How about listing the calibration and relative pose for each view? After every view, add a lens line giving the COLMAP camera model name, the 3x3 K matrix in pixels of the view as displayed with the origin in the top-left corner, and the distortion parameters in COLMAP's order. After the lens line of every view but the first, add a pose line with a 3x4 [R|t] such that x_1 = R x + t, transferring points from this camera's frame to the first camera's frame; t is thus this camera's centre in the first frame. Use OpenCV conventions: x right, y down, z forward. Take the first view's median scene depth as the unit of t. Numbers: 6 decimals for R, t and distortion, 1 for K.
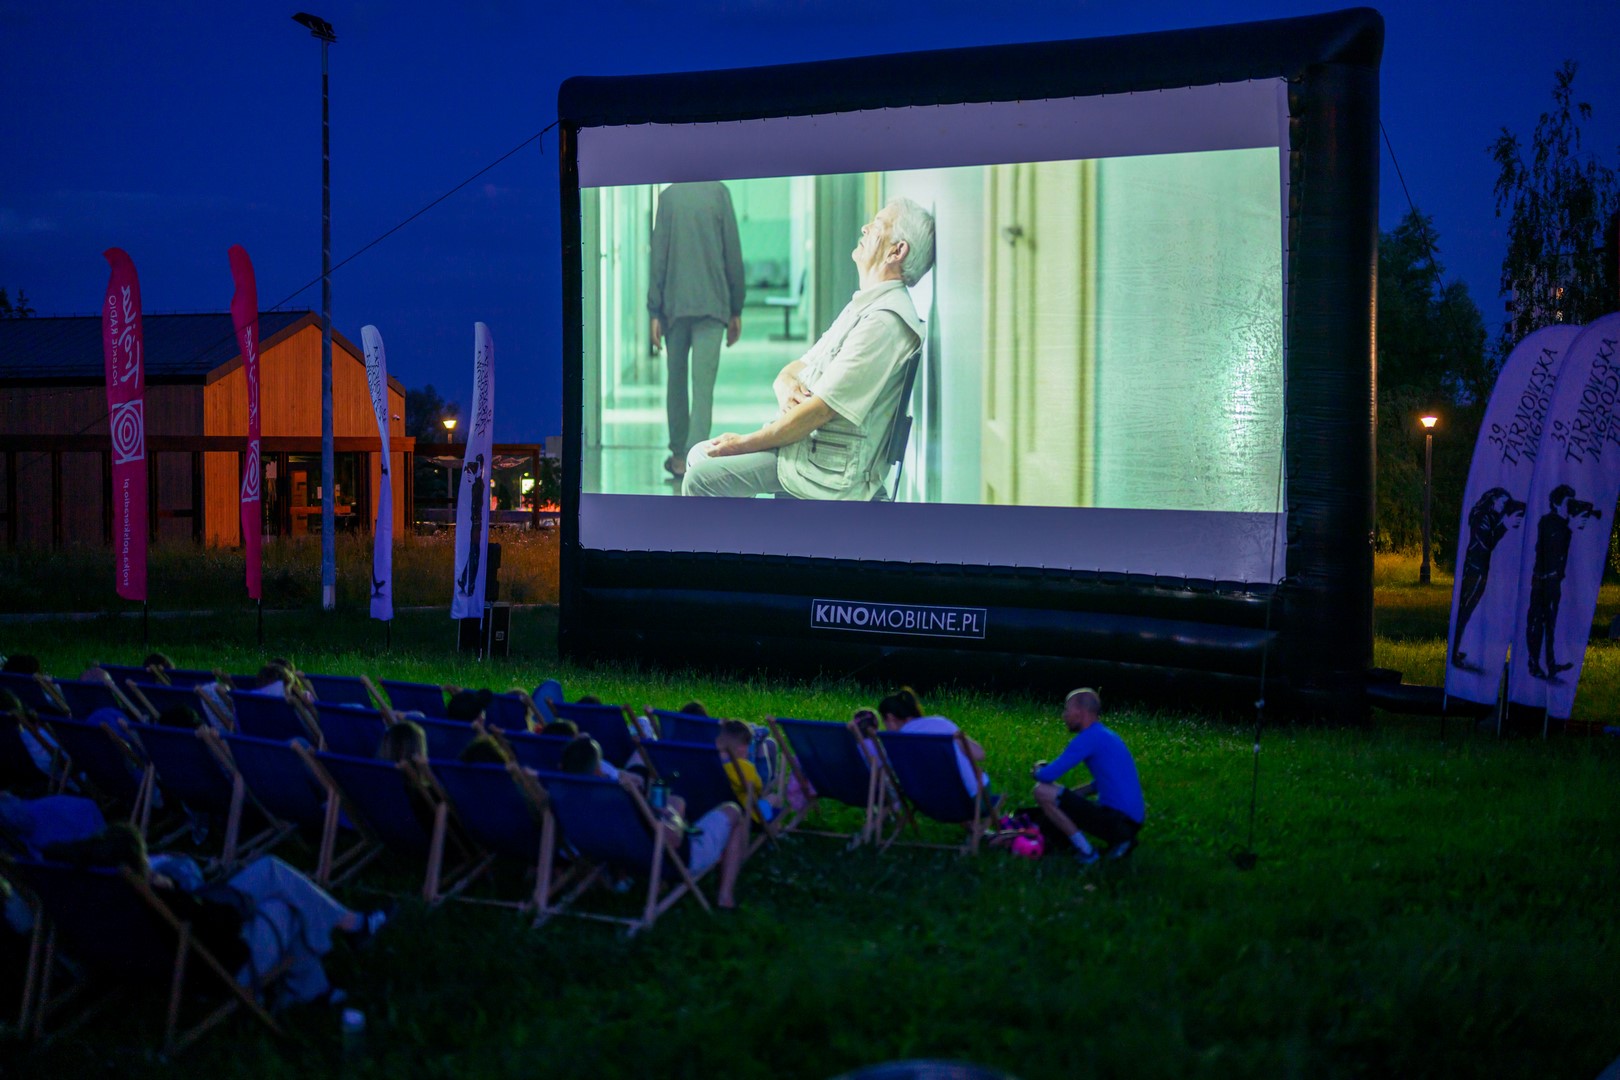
lens RADIAL K [[2281.3, 0, 807.2], [0, 2281.3, 558.3], [0, 0, 1]] dist [-0.017726, -0.045788]
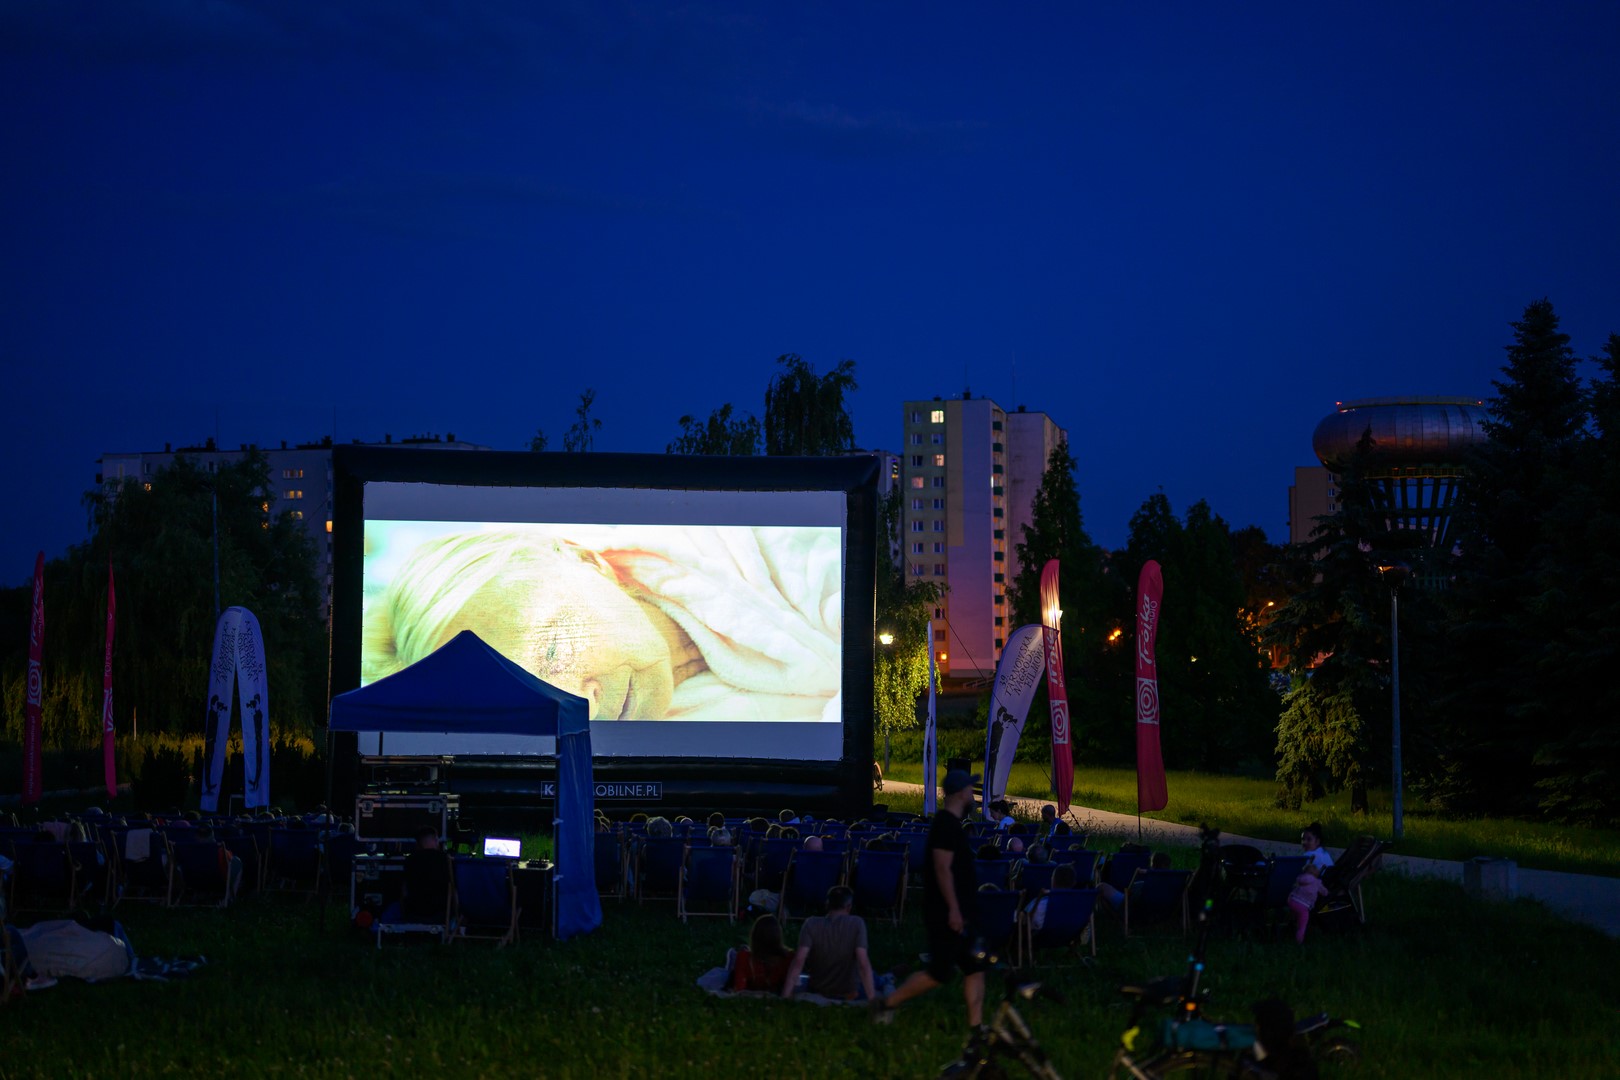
lens RADIAL K [[2281.3, 0, 807.2], [0, 2281.3, 558.3], [0, 0, 1]] dist [-0.017726, -0.045788]
pose [[0.799198, 0.017703, 0.600807, -0.860611], [0.029580, 0.997197, -0.068731, -0.024373], [-0.600339, 0.072701, 0.796434, -0.438952]]
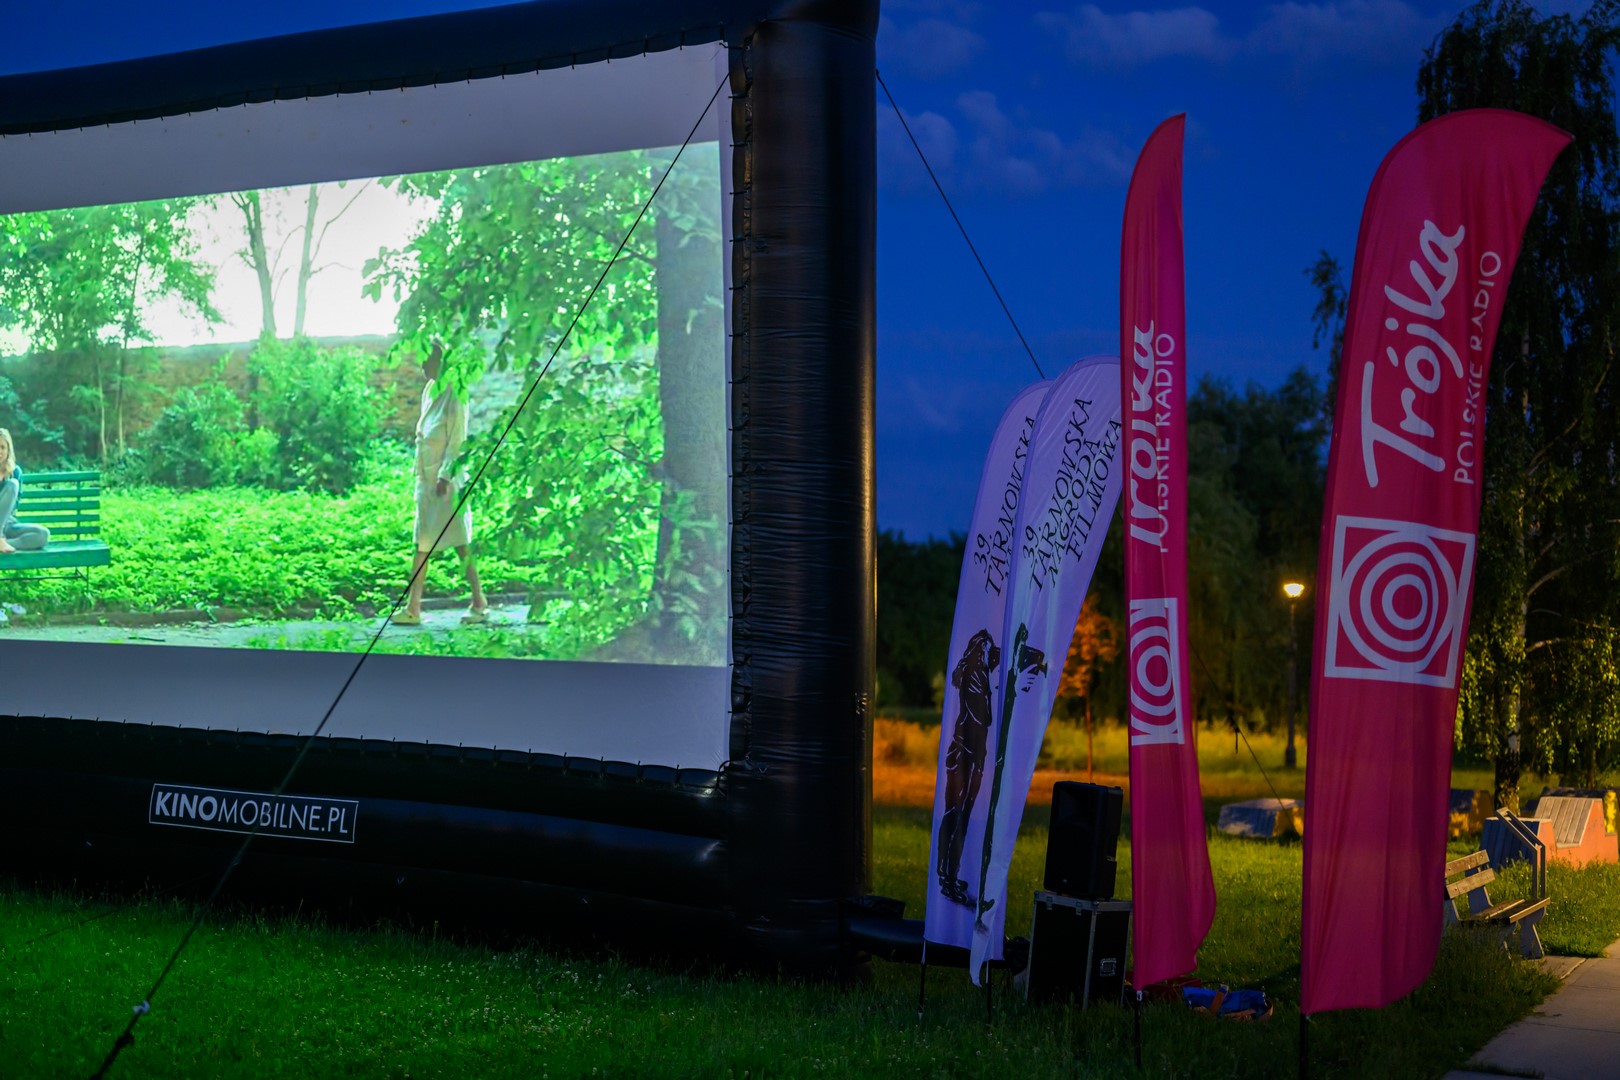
lens RADIAL K [[2281.3, 0, 807.2], [0, 2281.3, 558.3], [0, 0, 1]] dist [-0.017726, -0.045788]
pose [[0.999814, 0.012670, 0.014573, 0.205353], [-0.011518, 0.996999, -0.076546, -0.000342], [-0.015499, 0.076364, 0.996960, 0.286849]]
